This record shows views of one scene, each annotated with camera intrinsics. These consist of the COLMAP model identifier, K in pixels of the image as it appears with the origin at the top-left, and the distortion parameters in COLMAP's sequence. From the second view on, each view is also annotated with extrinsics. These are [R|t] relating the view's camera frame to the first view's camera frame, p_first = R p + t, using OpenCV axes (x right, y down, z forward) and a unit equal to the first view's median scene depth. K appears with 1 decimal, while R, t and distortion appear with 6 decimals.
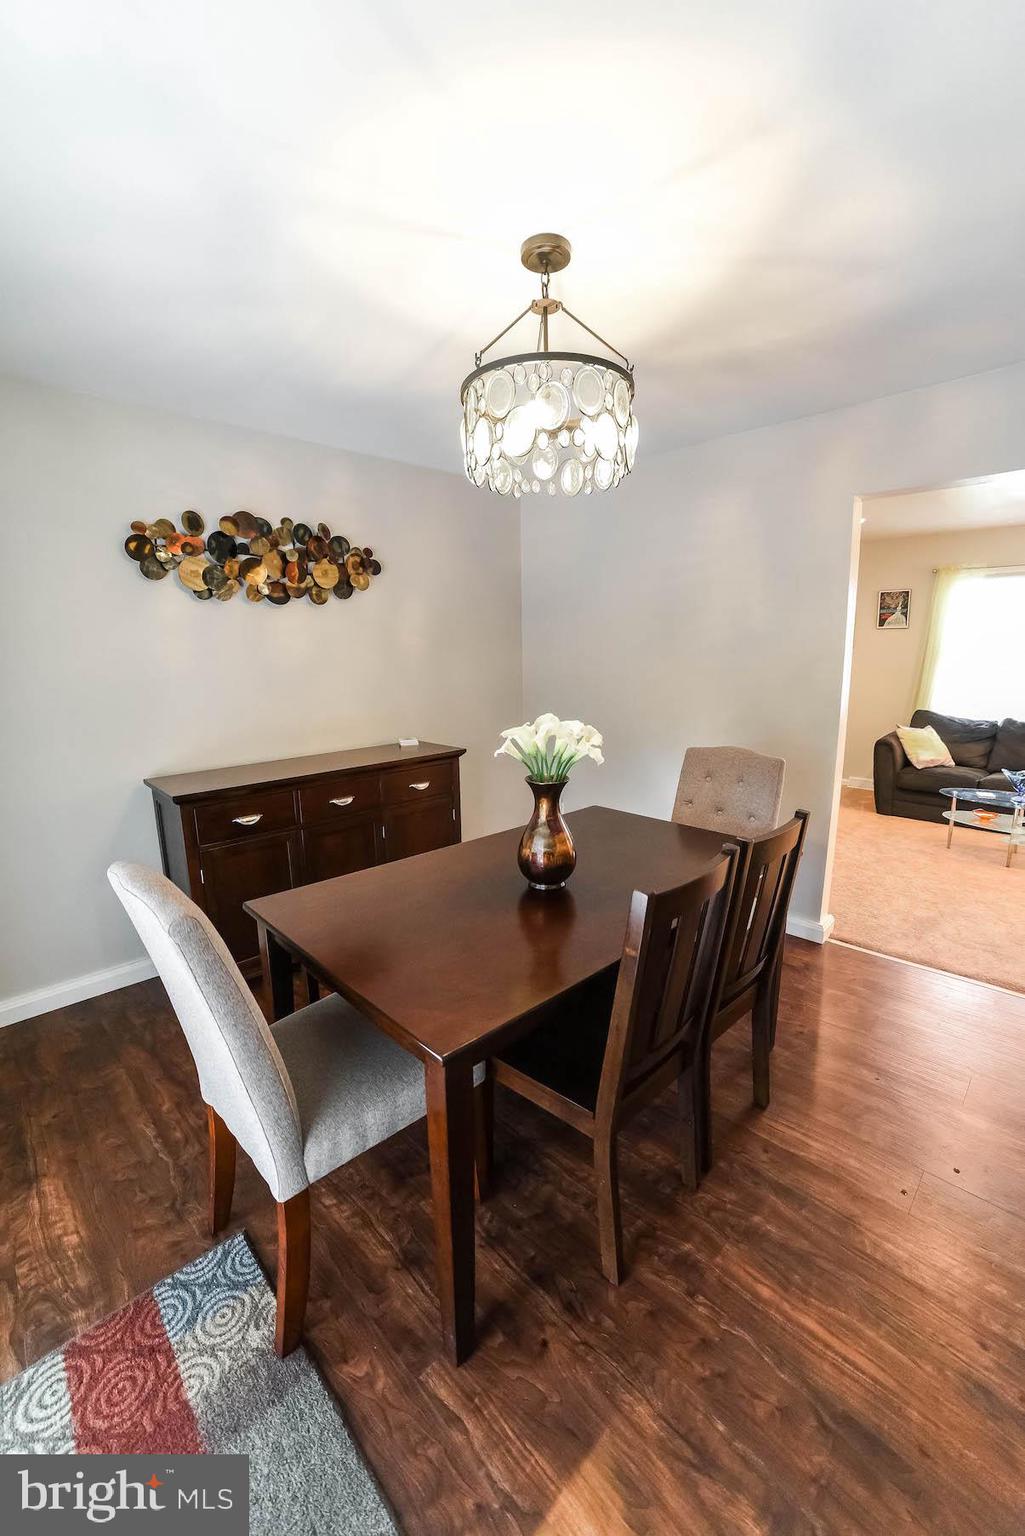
lens RADIAL K [[613.5, 0, 514.8], [0, 613.5, 756.5], [0, 0, 1]] dist [-0.036930, 0.008401]
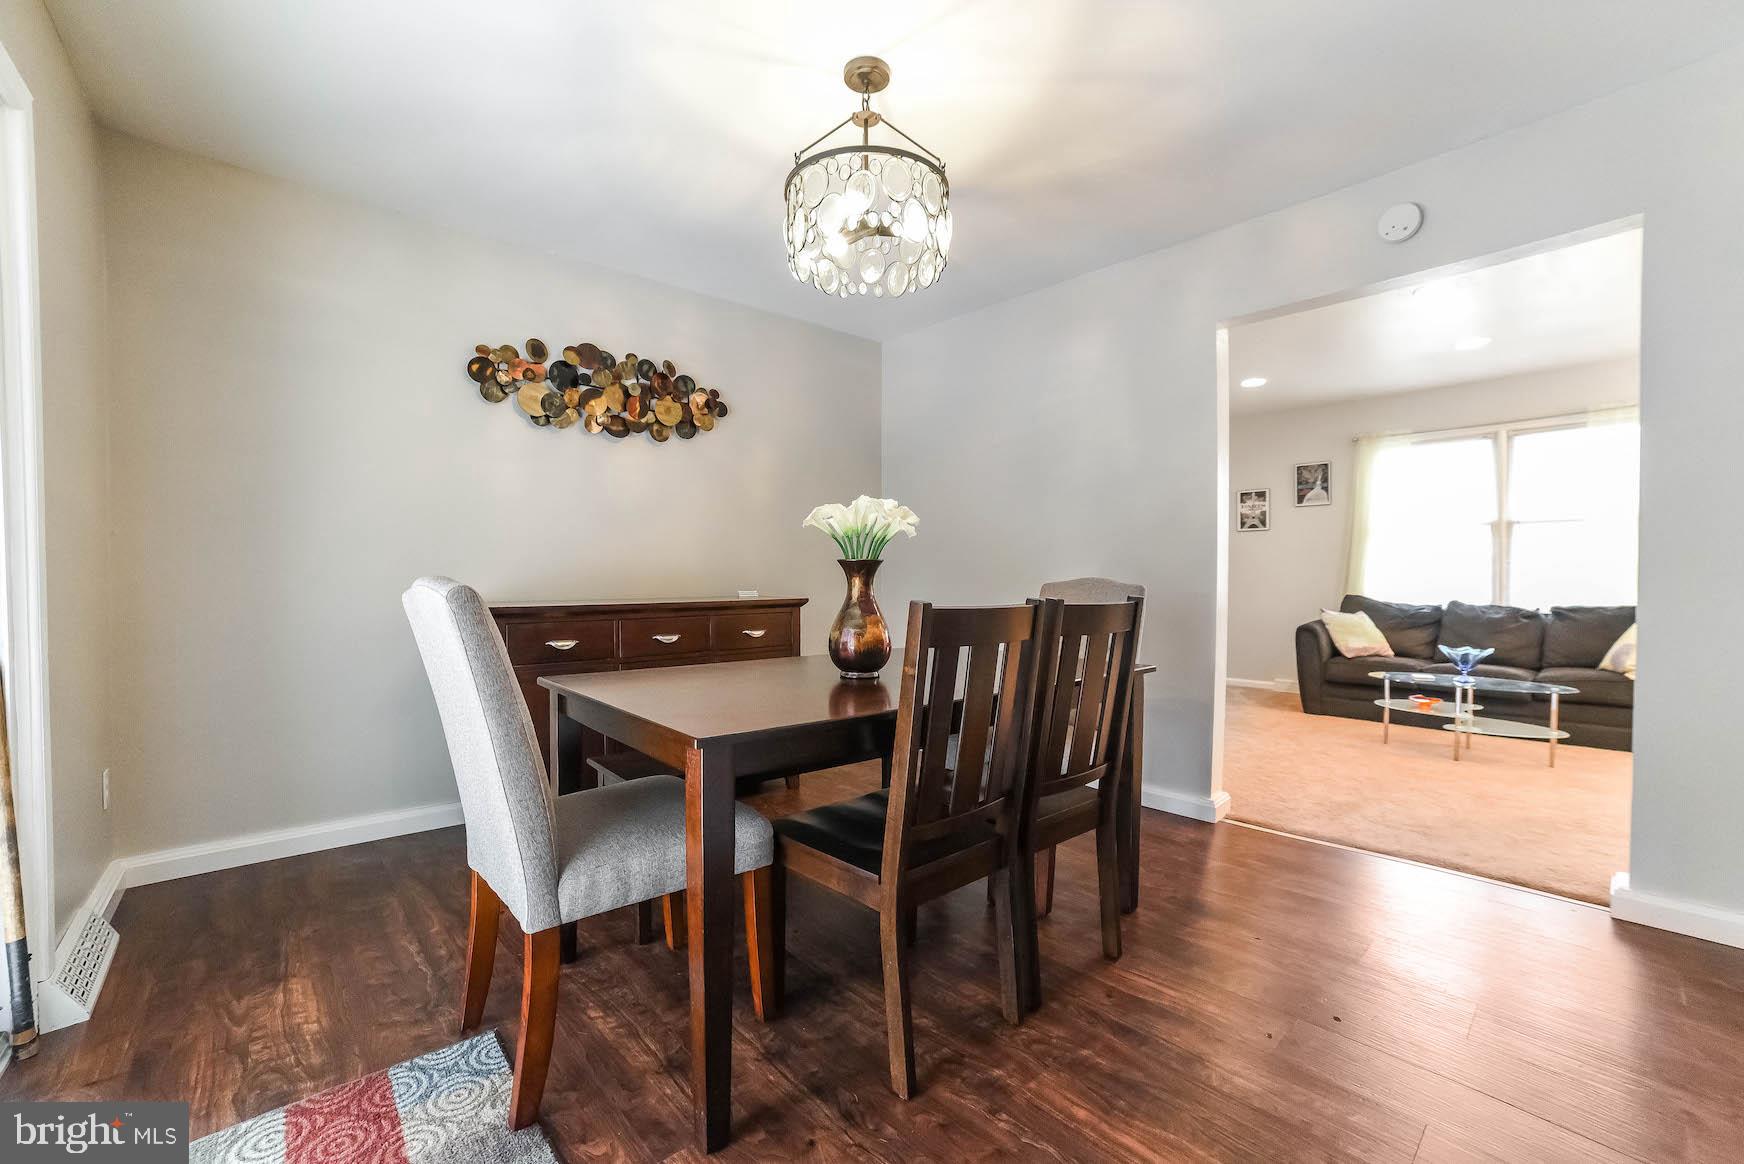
lens RADIAL K [[719.4, 0, 865.8], [0, 719.4, 574.1], [0, 0, 1]] dist [-0.032690, 0.001063]
pose [[0.998251, 0.013626, -0.057520, 0.115880], [-0.023280, 0.985052, -0.170679, 0.230906], [0.054335, 0.171720, 0.983646, -0.090585]]
